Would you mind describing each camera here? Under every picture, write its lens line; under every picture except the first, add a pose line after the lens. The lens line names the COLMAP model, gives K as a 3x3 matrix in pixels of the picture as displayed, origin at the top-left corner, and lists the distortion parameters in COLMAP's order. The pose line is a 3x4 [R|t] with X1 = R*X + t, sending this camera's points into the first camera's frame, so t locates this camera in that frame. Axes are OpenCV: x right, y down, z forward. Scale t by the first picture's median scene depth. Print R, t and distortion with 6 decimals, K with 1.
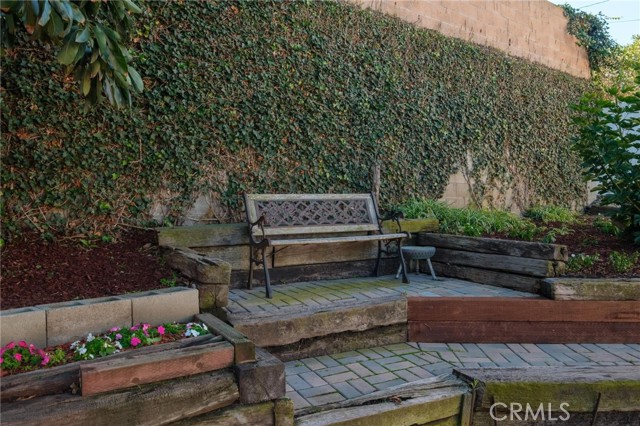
lens RADIAL K [[487.0, 0, 319.1], [0, 487.0, 209.4], [0, 0, 1]] dist [0.004753, 0.000541]
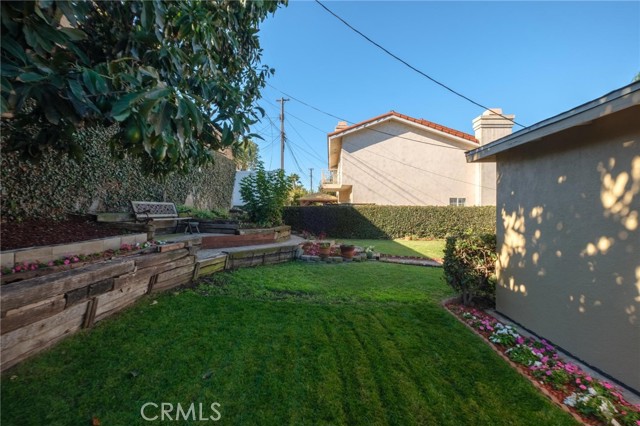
lens RADIAL K [[282.2, 0, 321.3], [0, 282.2, 212.5], [0, 0, 1]] dist [-0.011348, -0.000318]
pose [[0.634045, 0.022756, 0.772961, -0.614932], [-0.030750, 0.999518, -0.004202, 0.003173], [-0.772685, -0.021104, 0.634439, -0.655116]]
